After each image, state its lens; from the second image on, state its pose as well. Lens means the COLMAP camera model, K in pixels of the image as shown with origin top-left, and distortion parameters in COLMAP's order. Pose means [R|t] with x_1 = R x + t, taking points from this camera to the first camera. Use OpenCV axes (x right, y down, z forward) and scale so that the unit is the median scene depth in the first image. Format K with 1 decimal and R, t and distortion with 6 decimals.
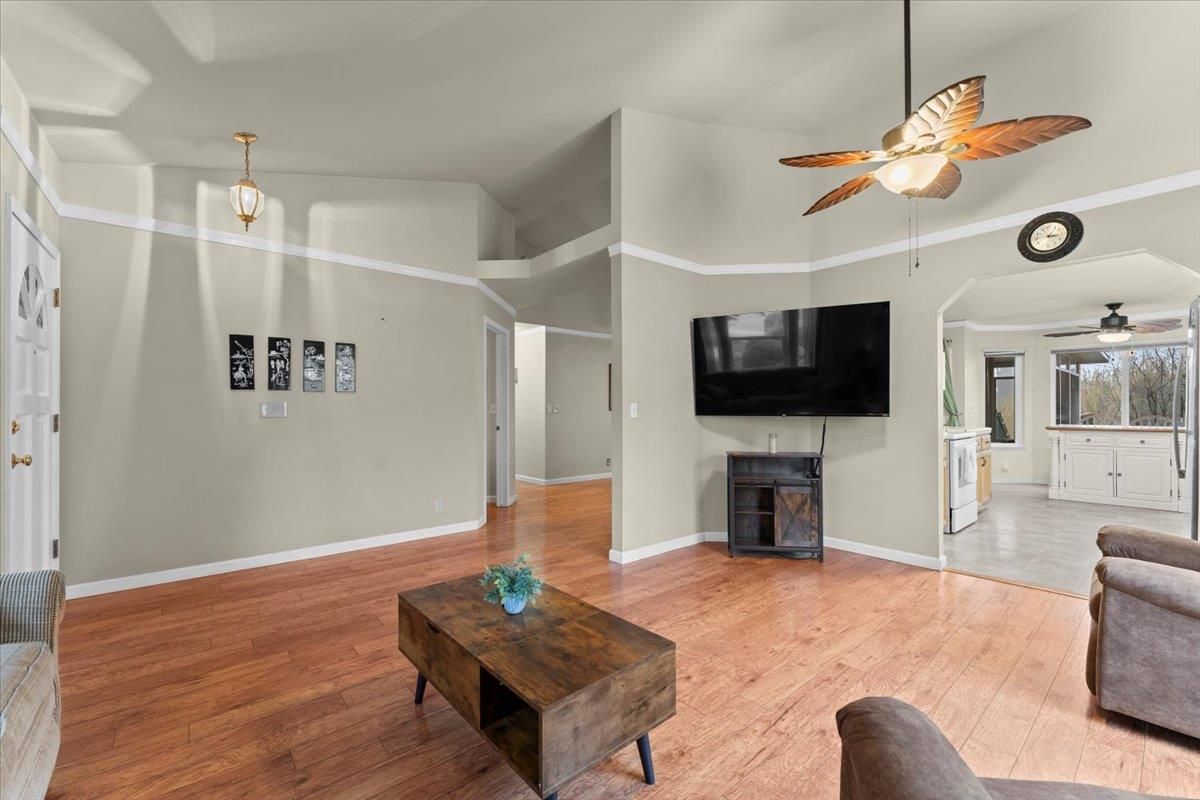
lens RADIAL K [[489.8, 0, 599.5], [0, 489.8, 407.6], [0, 0, 1]] dist [-0.002787, -0.000081]
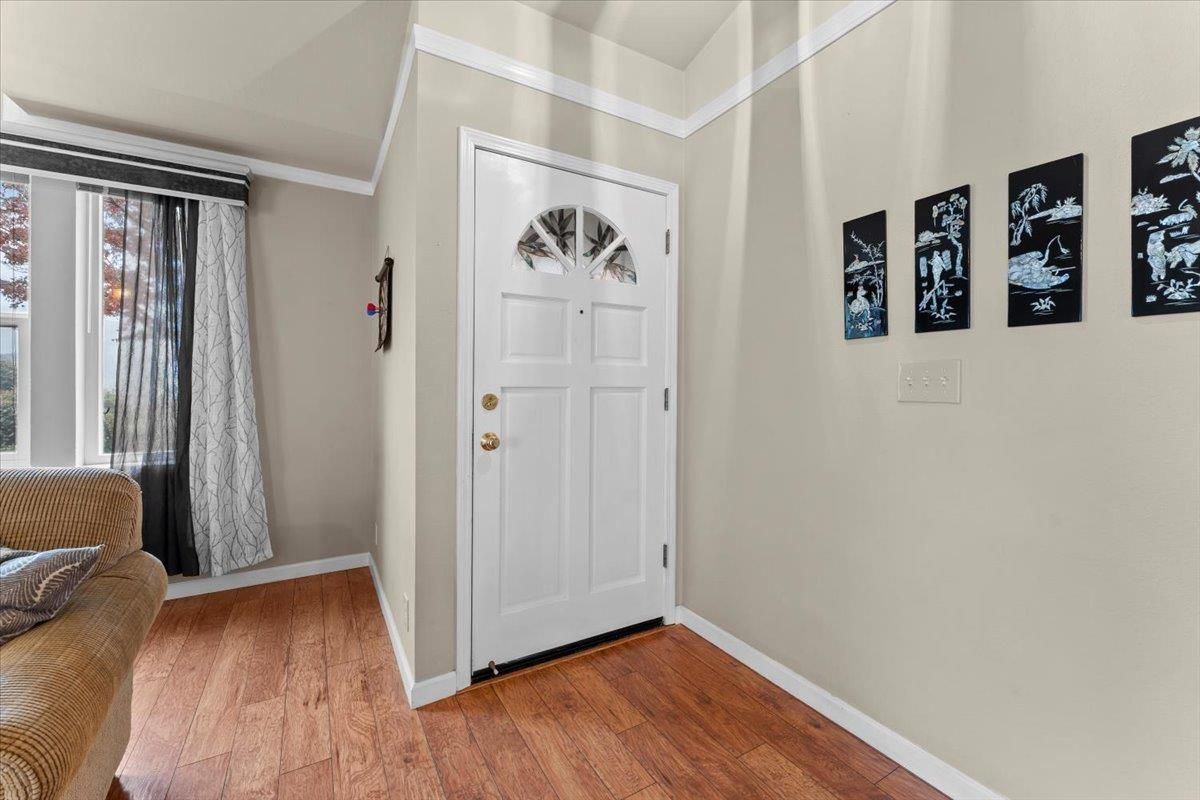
lens RADIAL K [[489.8, 0, 602.5], [0, 489.8, 386.3], [0, 0, 1]] dist [-0.002787, -0.000081]
pose [[-0.162697, 0.003882, -0.986668, -0.235848], [-0.002184, 0.999988, 0.004295, 0.006120], [0.986674, 0.002854, -0.162687, 0.799964]]
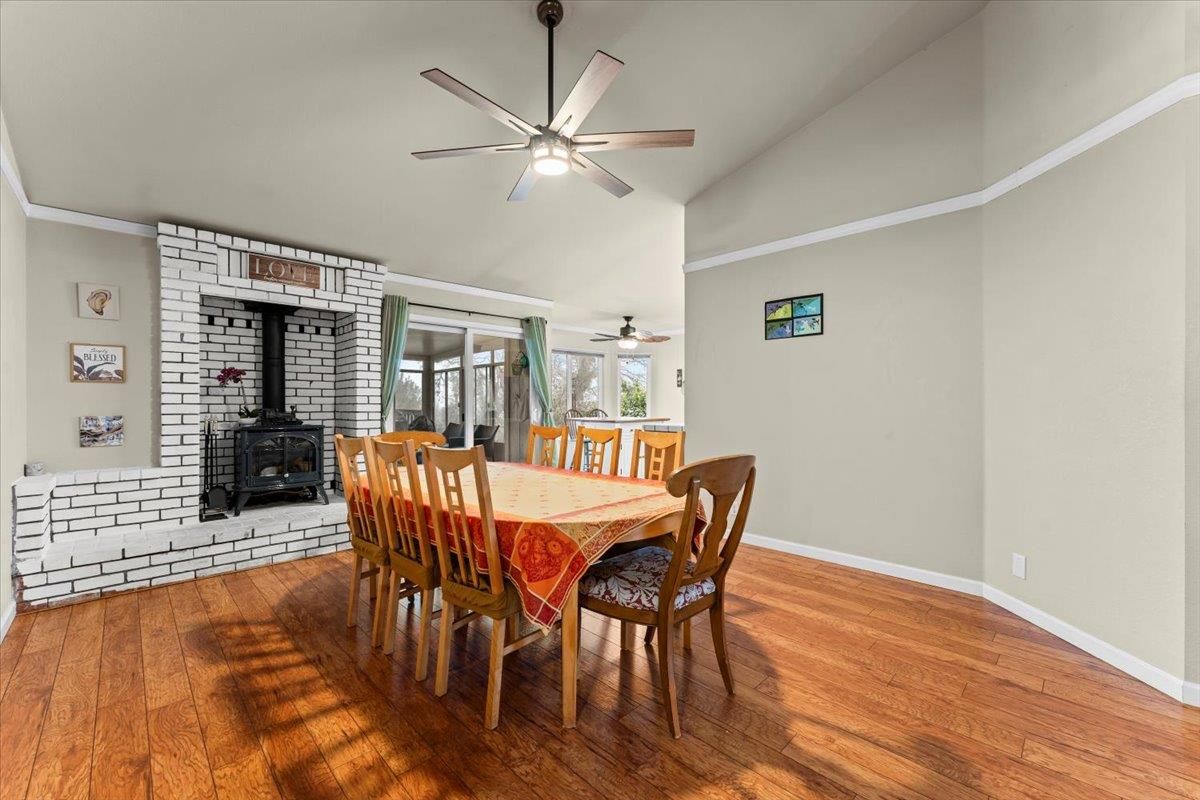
lens RADIAL K [[485.8, 0, 602.7], [0, 485.8, 403.6], [0, 0, 1]] dist [0.002709, 0.000788]
pose [[-0.069484, 0.001182, 0.997582, -0.216410], [-0.002642, 0.999996, -0.001369, 0.005991], [-0.997580, -0.002731, -0.069480, 1.846464]]
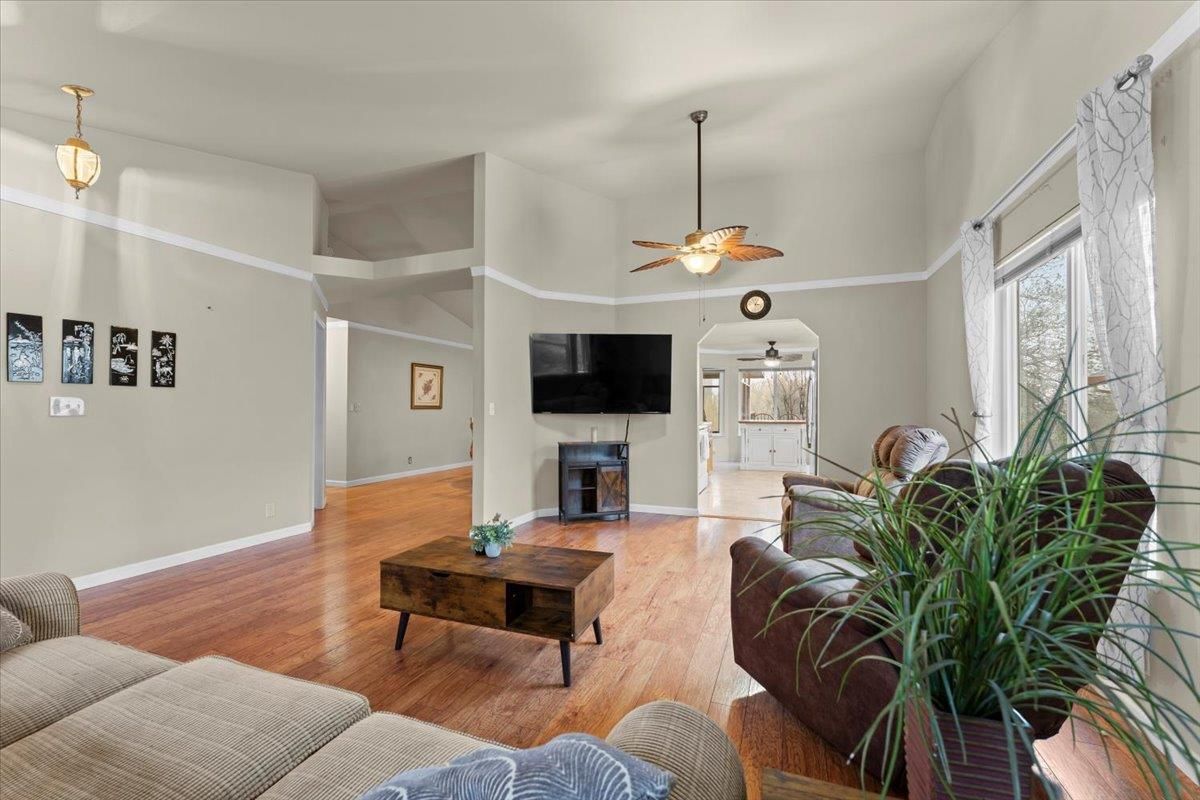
lens RADIAL K [[489.8, 0, 602.1], [0, 489.8, 401.7], [0, 0, 1]] dist [-0.002787, -0.000081]
pose [[0.876061, 0.010450, 0.482087, -0.269660], [-0.005516, 0.999917, -0.011650, 0.000274], [-0.482168, 0.007546, 0.876046, -0.162356]]
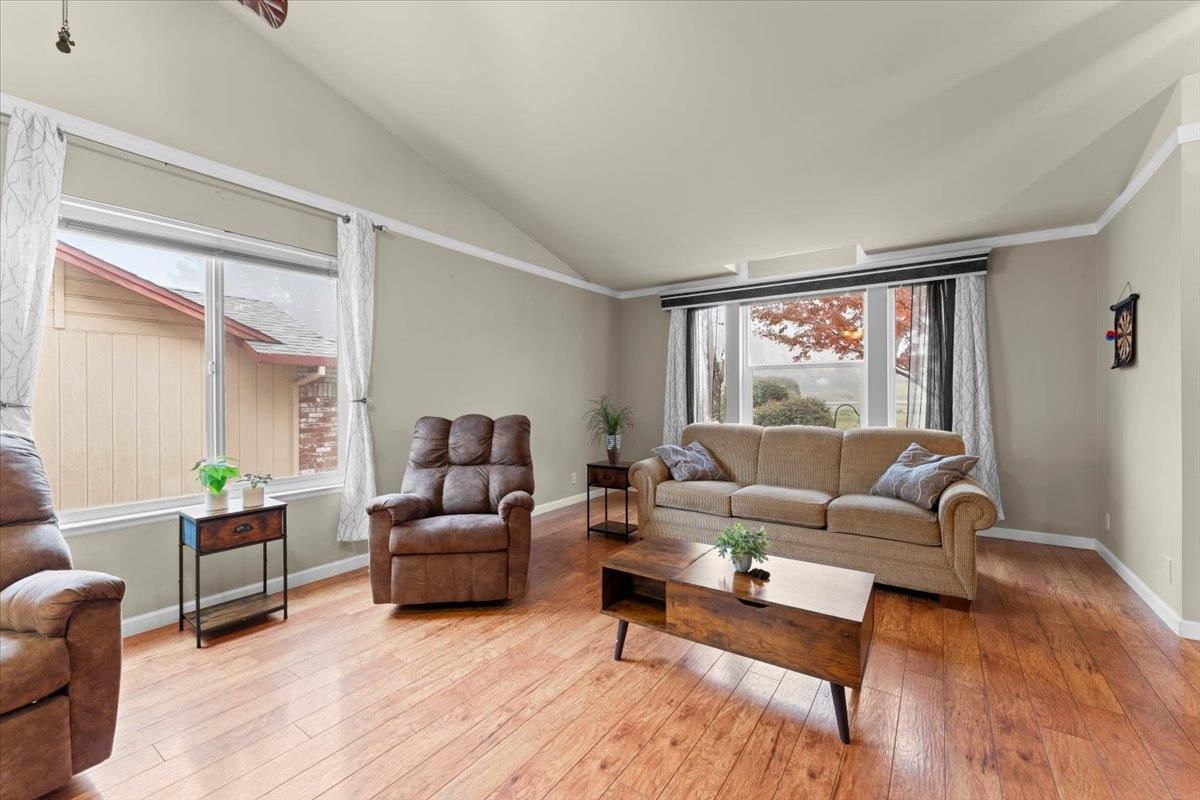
lens RADIAL K [[485.8, 0, 603.1], [0, 485.8, 398.2], [0, 0, 1]] dist [0.002709, 0.000788]
pose [[-0.964066, 0.006250, -0.265591, 0.207361], [0.005661, 0.999980, 0.002985, 0.004304], [0.265604, 0.001374, -0.964081, 0.950267]]
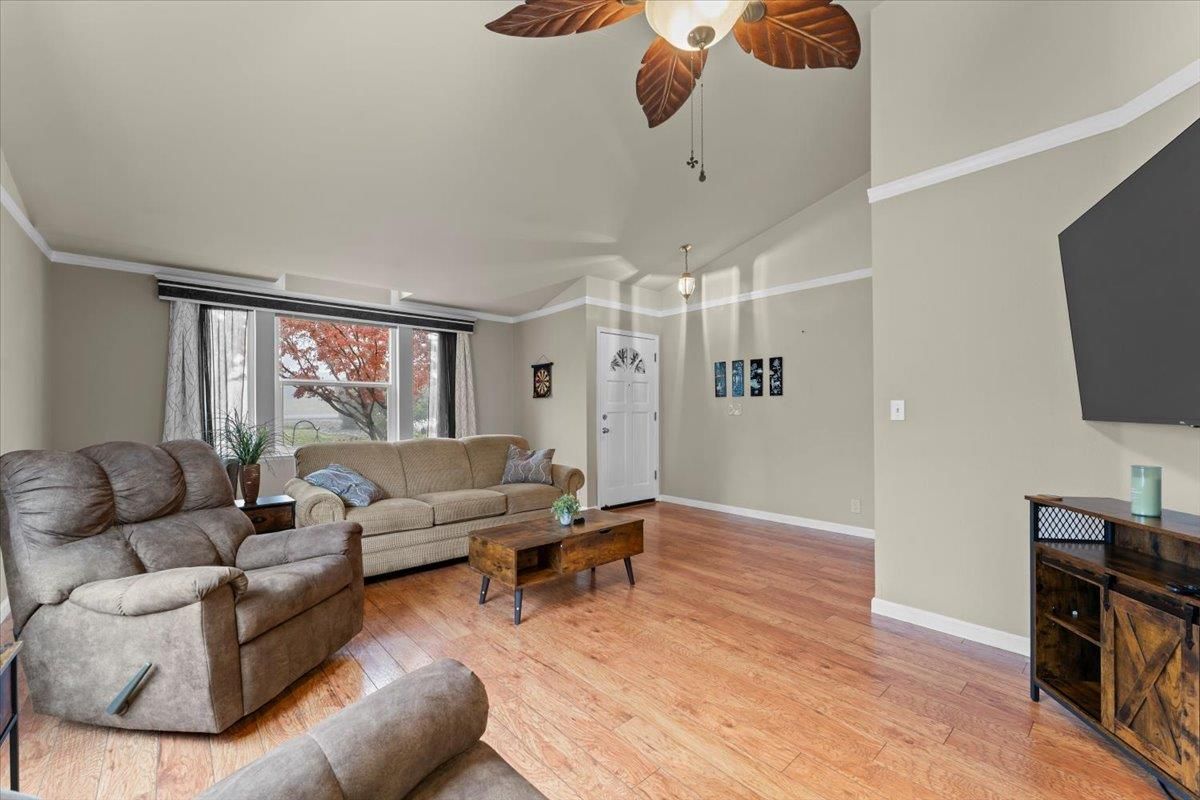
lens RADIAL K [[485.8, 0, 605.7], [0, 485.8, 410.4], [0, 0, 1]] dist [0.002709, 0.000788]
pose [[0.035211, 0.000918, -0.999379, 0.778985], [0.005643, 0.999983, 0.001117, 0.002223], [0.999364, -0.005679, 0.035205, 0.552557]]
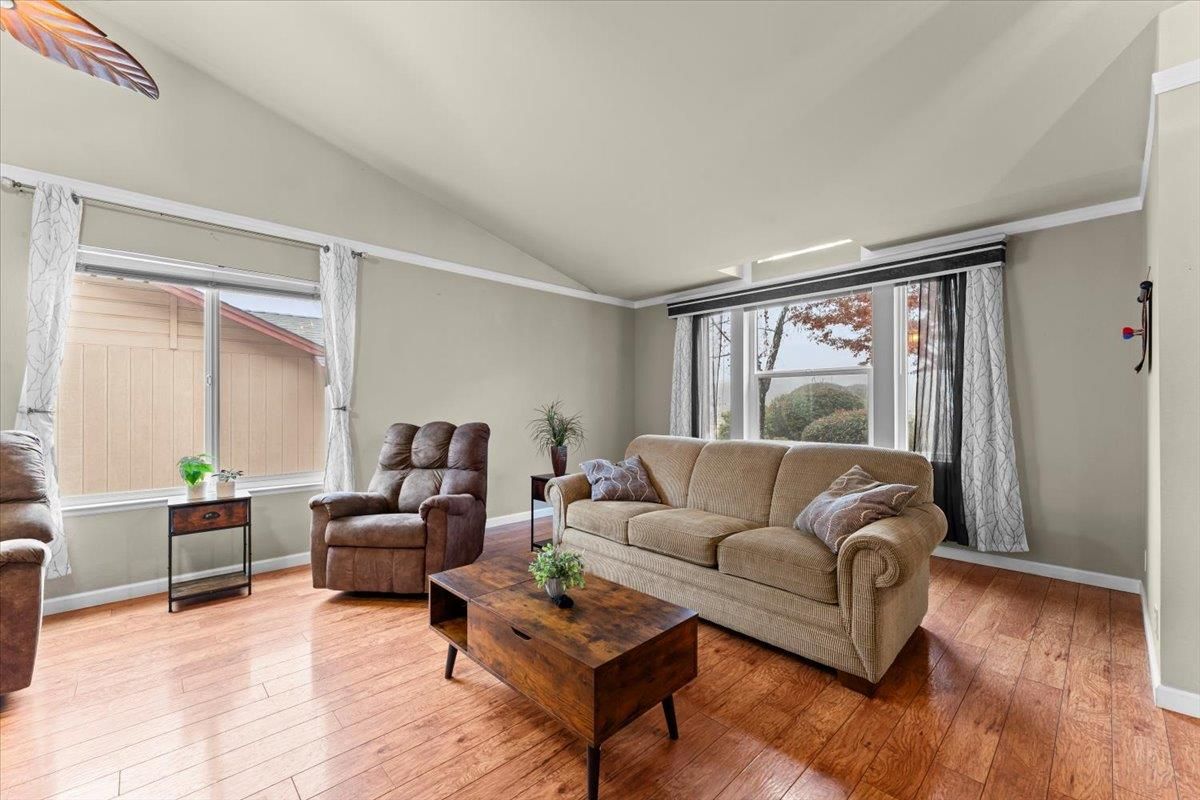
lens RADIAL K [[485.8, 0, 606.1], [0, 485.8, 401.5], [0, 0, 1]] dist [0.002709, 0.000788]
pose [[-0.997577, 0.001718, -0.069554, -0.066550], [0.002362, 0.999955, -0.009178, 0.005325], [0.069535, -0.009320, -0.997536, 1.009610]]
